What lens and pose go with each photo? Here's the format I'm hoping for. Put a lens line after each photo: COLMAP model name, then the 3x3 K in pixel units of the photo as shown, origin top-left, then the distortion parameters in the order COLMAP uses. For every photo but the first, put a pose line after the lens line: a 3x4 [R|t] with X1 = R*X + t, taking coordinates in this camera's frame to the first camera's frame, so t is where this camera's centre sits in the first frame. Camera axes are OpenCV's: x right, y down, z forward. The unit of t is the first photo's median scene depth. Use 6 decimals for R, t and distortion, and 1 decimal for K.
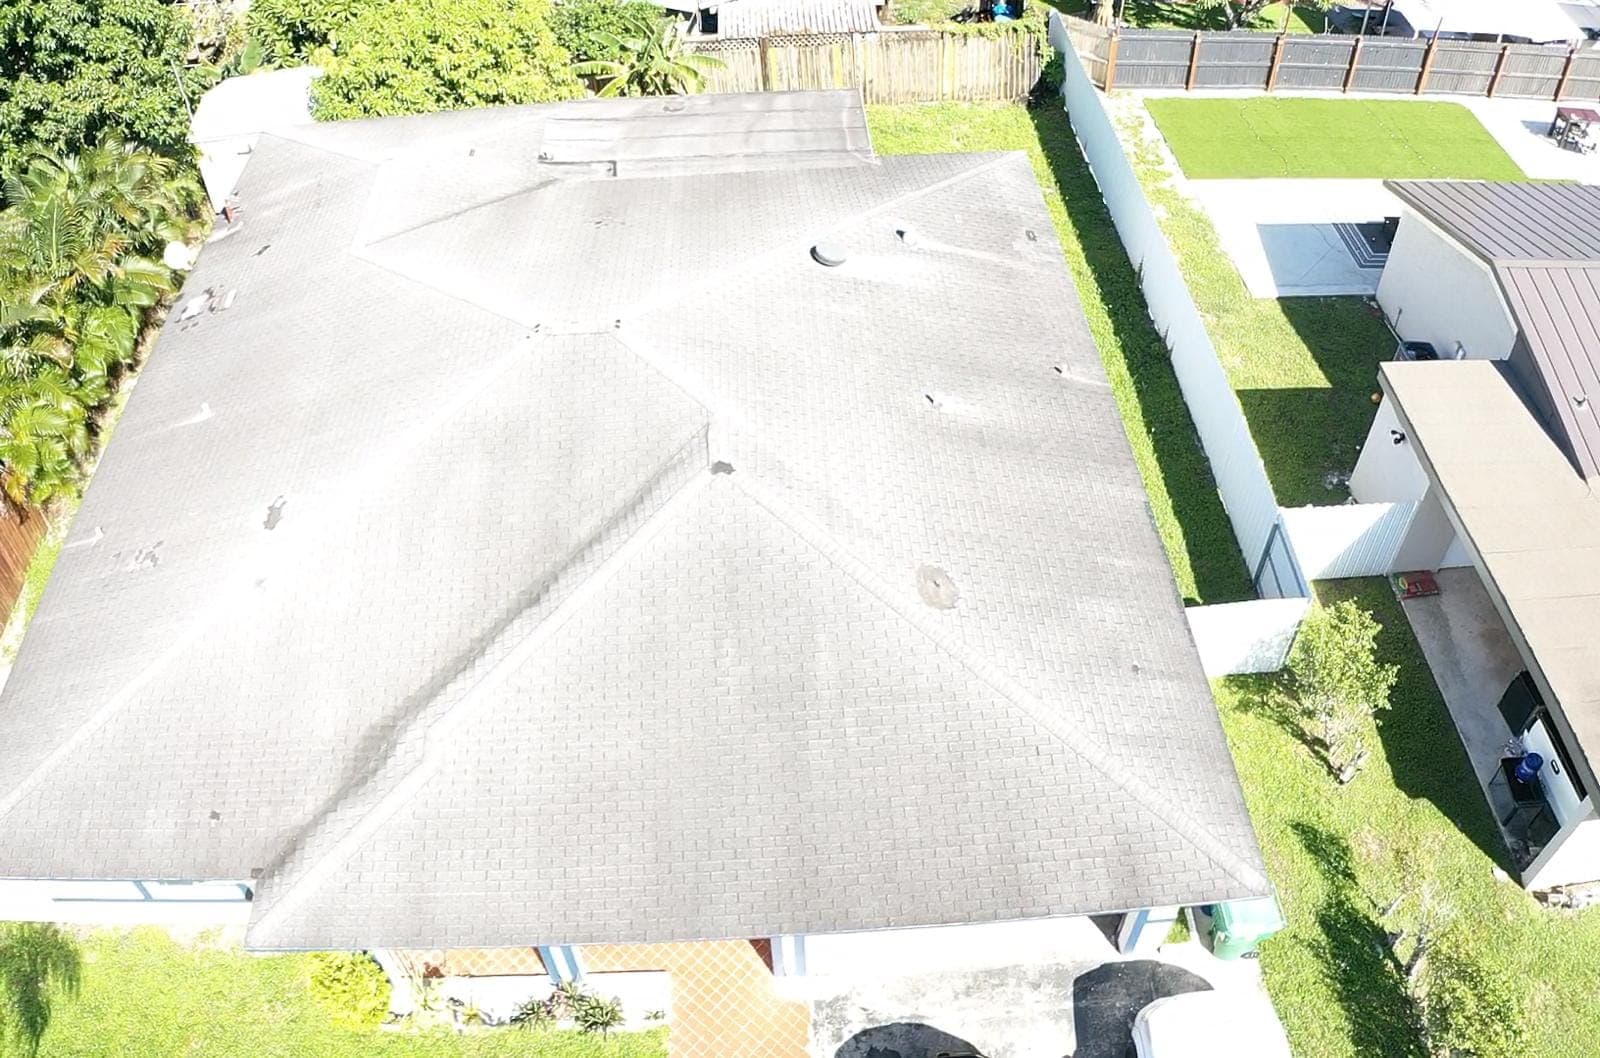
lens RADIAL K [[1274.9, 0, 800.0], [0, 1274.9, 529.0], [0, 0, 1]] dist [-0.192039, 0.028333]
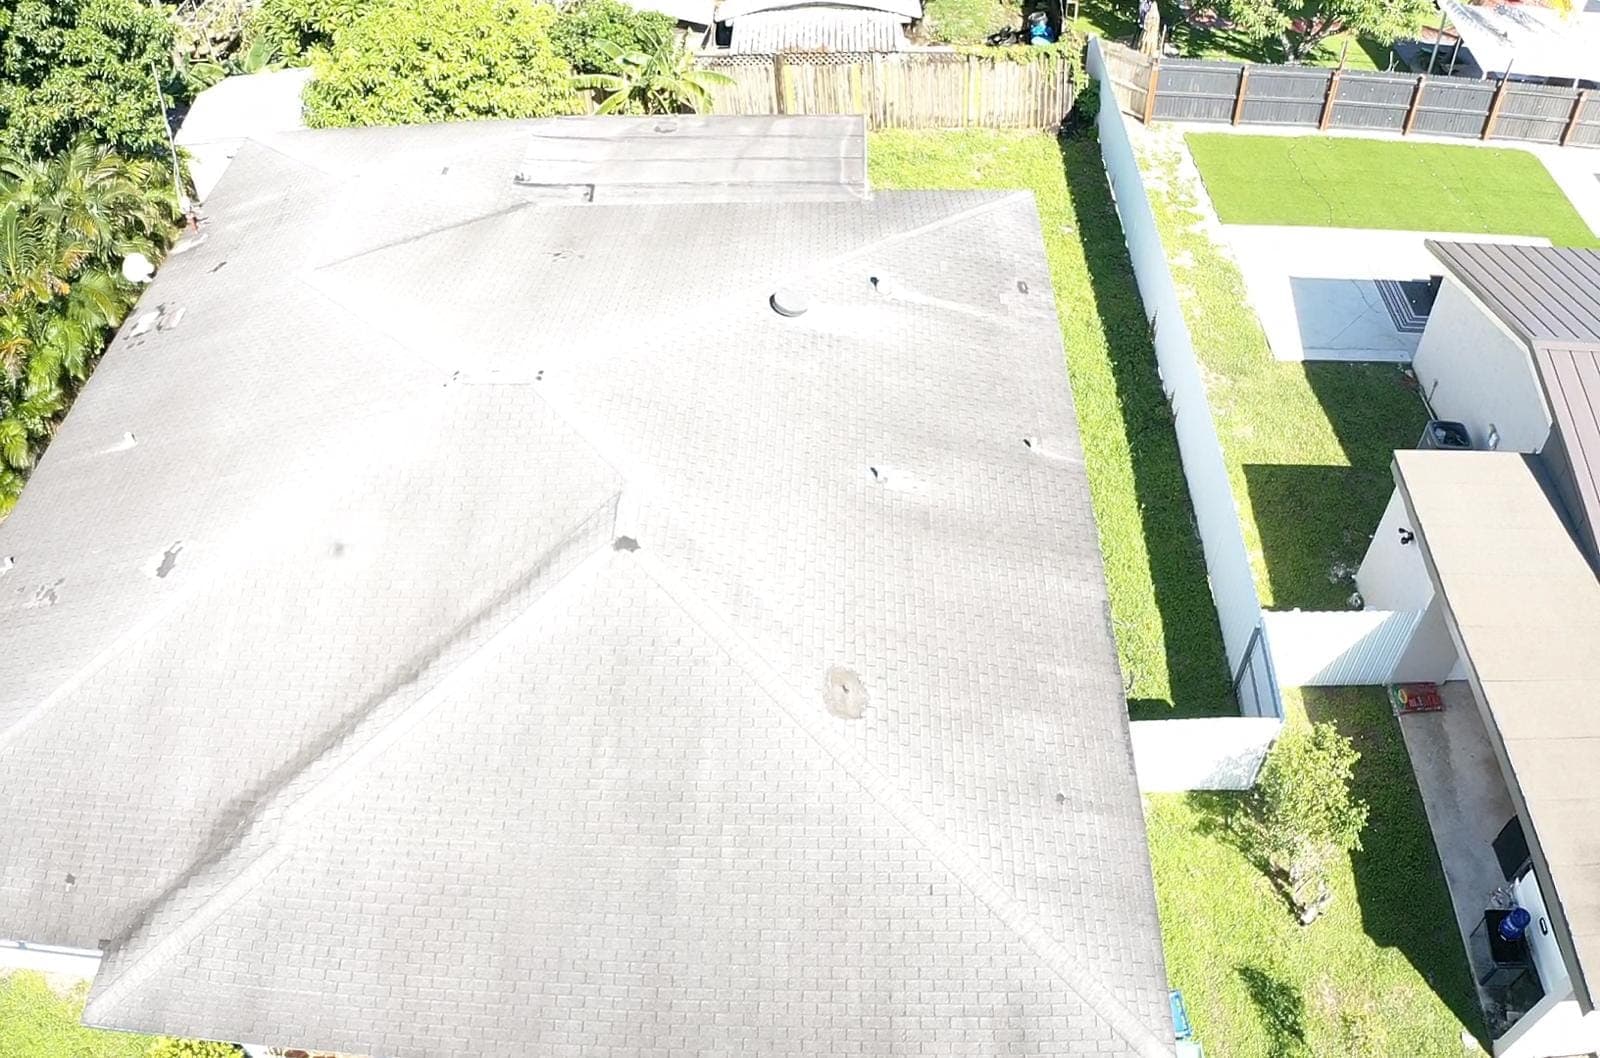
lens RADIAL K [[1274.9, 0, 800.0], [0, 1274.9, 529.0], [0, 0, 1]] dist [-0.192039, 0.028333]
pose [[0.996395, 0.058350, -0.061584, 0.100455], [-0.058112, 0.998294, 0.005661, -0.059562], [0.061809, -0.002062, 0.998086, 0.076154]]
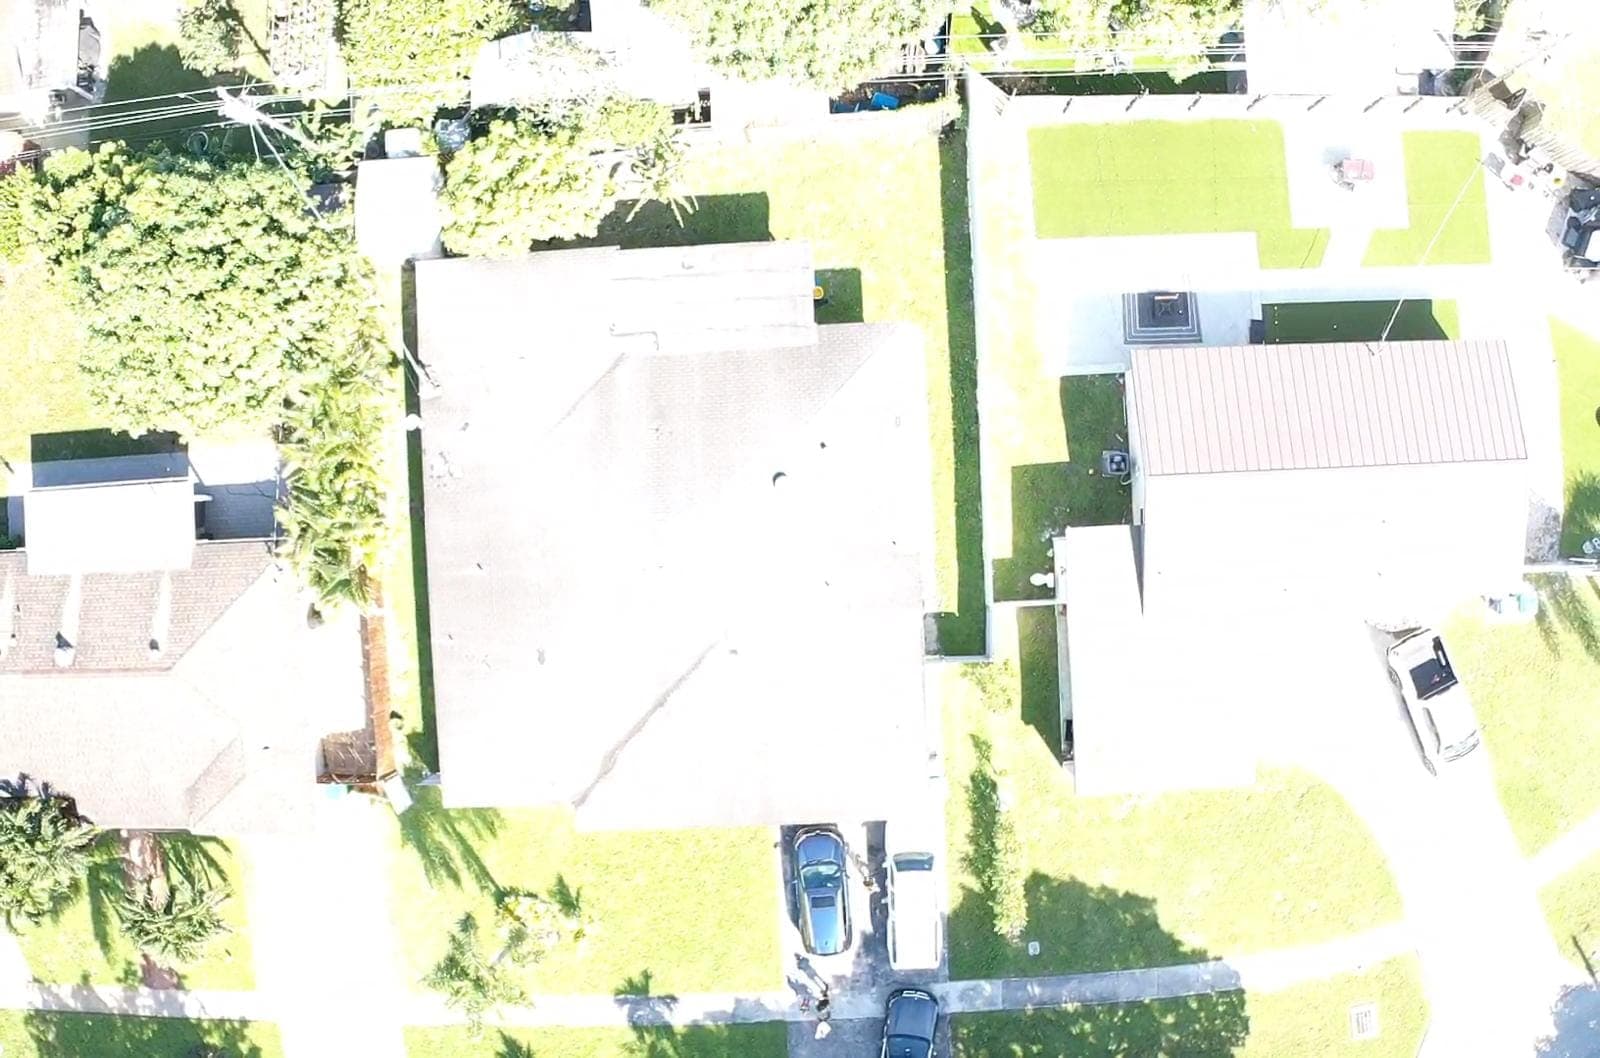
lens RADIAL K [[1274.9, 0, 800.0], [0, 1274.9, 529.0], [0, 0, 1]] dist [-0.192039, 0.028333]
pose [[0.999935, 0.010285, -0.004939, 0.062105], [-0.004210, 0.734934, 0.678126, -1.542417], [0.010605, -0.678061, 0.734930, -0.505921]]
